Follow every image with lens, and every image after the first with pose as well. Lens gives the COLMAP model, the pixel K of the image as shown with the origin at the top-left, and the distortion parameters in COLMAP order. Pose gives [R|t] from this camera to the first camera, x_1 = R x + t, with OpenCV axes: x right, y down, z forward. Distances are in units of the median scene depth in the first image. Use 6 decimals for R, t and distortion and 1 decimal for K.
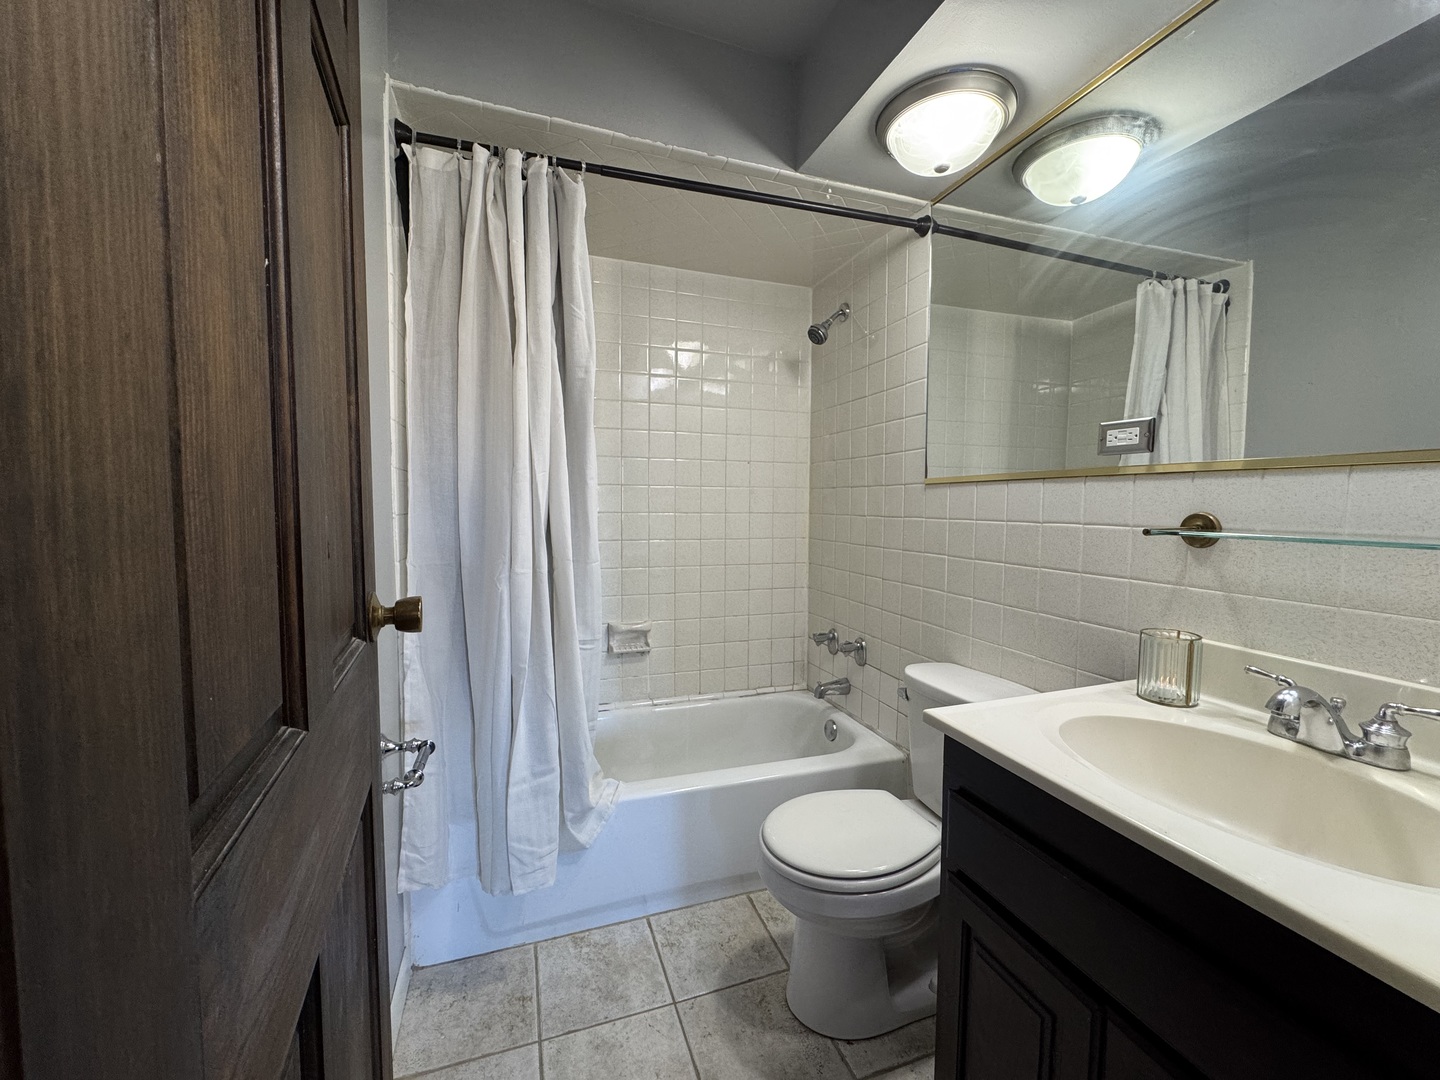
lens RADIAL K [[579.6, 0, 716.5], [0, 579.6, 537.2], [0, 0, 1]] dist [-0.003654, 0.000838]
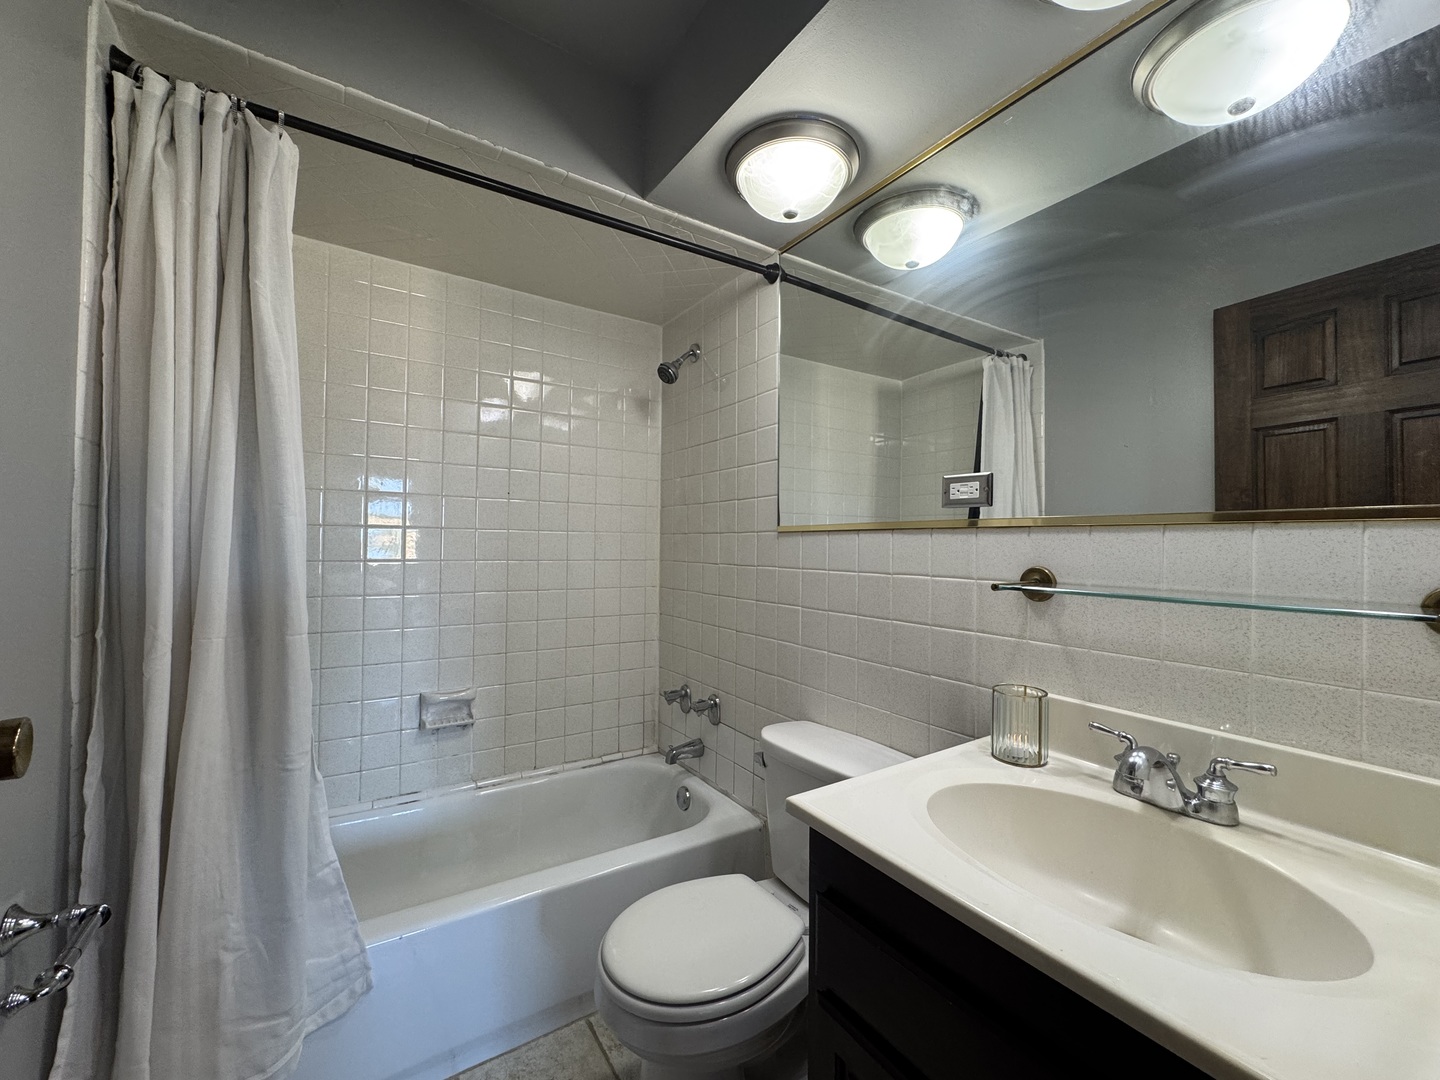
lens RADIAL K [[579.6, 0, 716.8], [0, 579.6, 536.1], [0, 0, 1]] dist [-0.003654, 0.000838]
pose [[0.968742, 0.008382, 0.247929, 0.024997], [0.009172, 0.997536, -0.069561, -0.021170], [-0.247901, 0.069660, 0.966278, 0.104456]]
